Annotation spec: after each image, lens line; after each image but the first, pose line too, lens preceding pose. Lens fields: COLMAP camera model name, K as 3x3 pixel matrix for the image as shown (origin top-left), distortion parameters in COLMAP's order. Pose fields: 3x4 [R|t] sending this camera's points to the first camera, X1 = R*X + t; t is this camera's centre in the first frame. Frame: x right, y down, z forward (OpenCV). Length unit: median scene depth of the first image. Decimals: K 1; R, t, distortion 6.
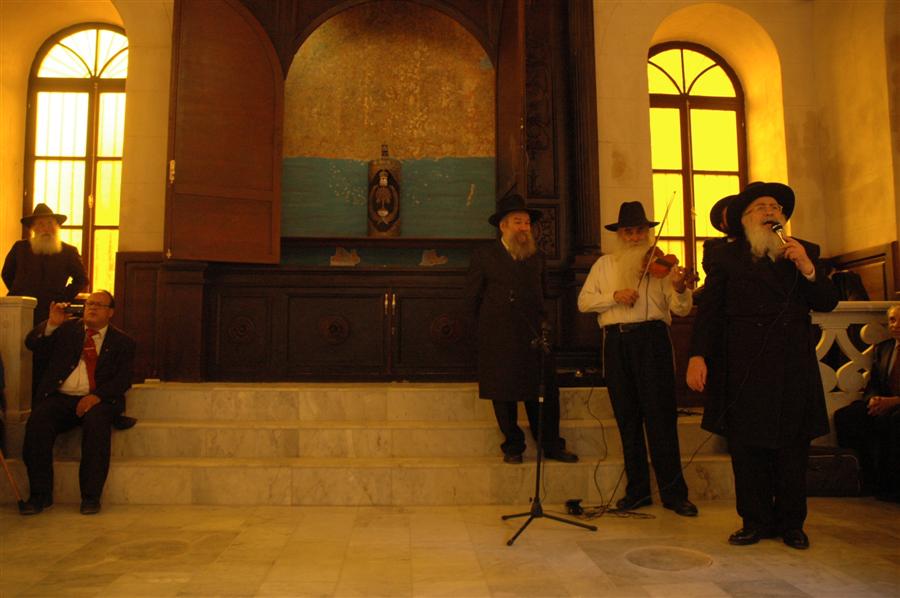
lens RADIAL K [[699.2, 0, 450.0], [0, 699.2, 299.0], [0, 0, 1]] dist [-0.168820, 0.154236]
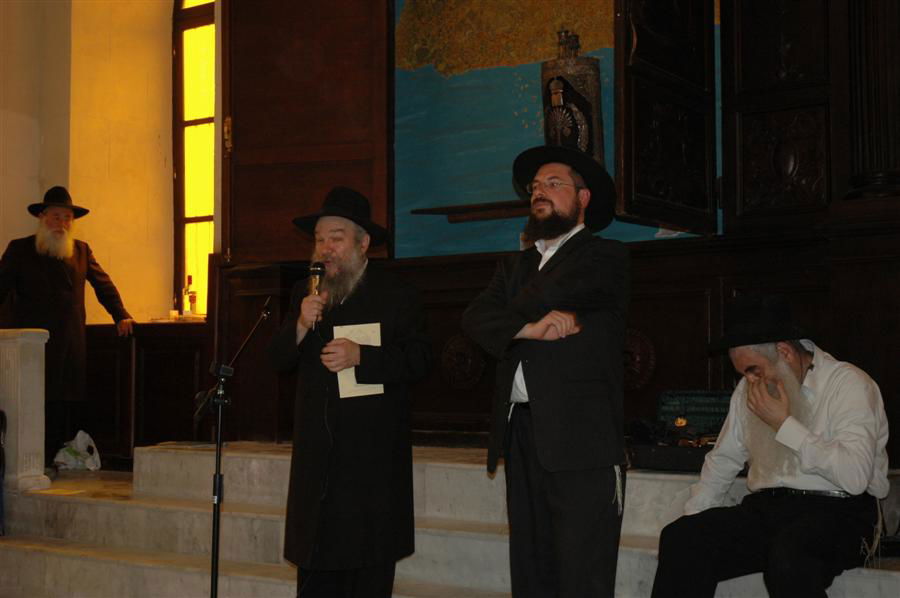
lens RADIAL K [[1286.9, 0, 450.0], [0, 1286.9, 299.0], [0, 0, 1]] dist [0.017254, 0.023578]
pose [[0.761646, -0.040531, -0.646725, 0.487086], [0.054702, 0.998501, 0.001845, -0.010318], [0.645681, -0.036782, 0.762721, 0.123576]]
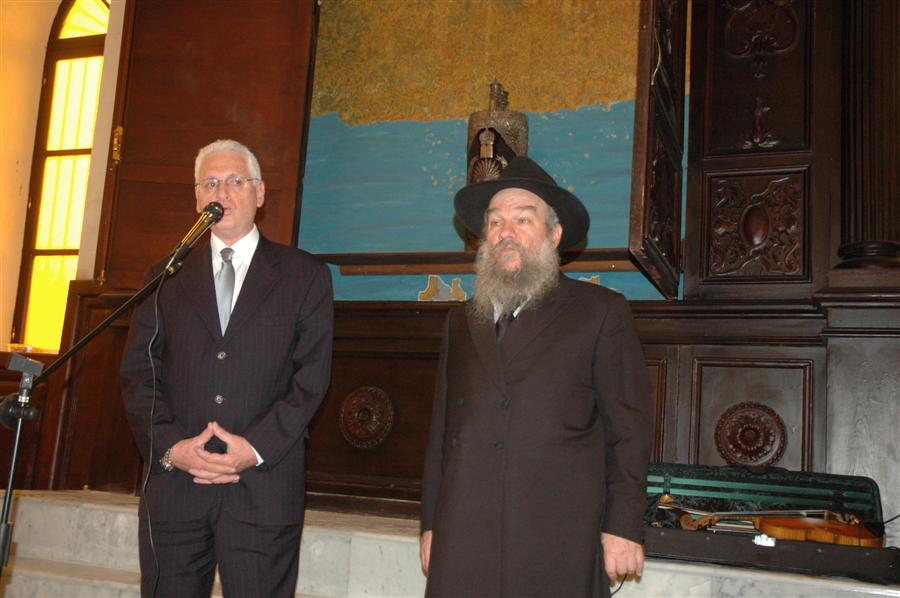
lens RADIAL K [[1015.6, 0, 450.0], [0, 1015.6, 299.0], [0, 0, 1]] dist [-0.016348, 0.057700]
pose [[0.891419, -0.012074, -0.453018, 0.225893], [-0.032701, 0.995325, -0.090876, 0.020040], [0.451998, 0.095822, 0.886857, 0.275215]]
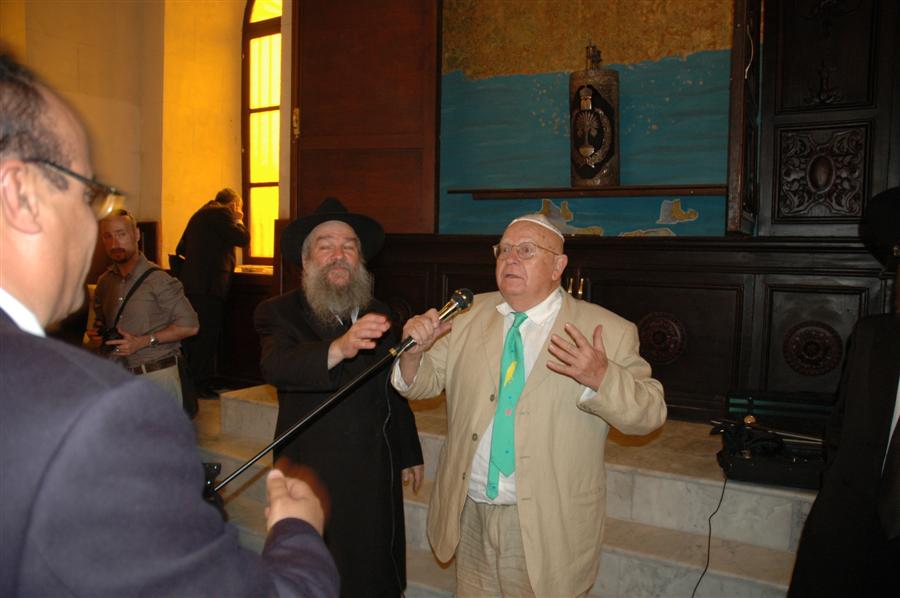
lens RADIAL K [[699.2, 0, 450.0], [0, 699.2, 299.0], [0, 0, 1]] dist [-0.168820, 0.154236]
pose [[0.823915, 0.053060, -0.564224, 0.169577], [0.029066, 0.990340, 0.135577, -0.071725], [0.565967, -0.128104, 0.814414, 0.344131]]
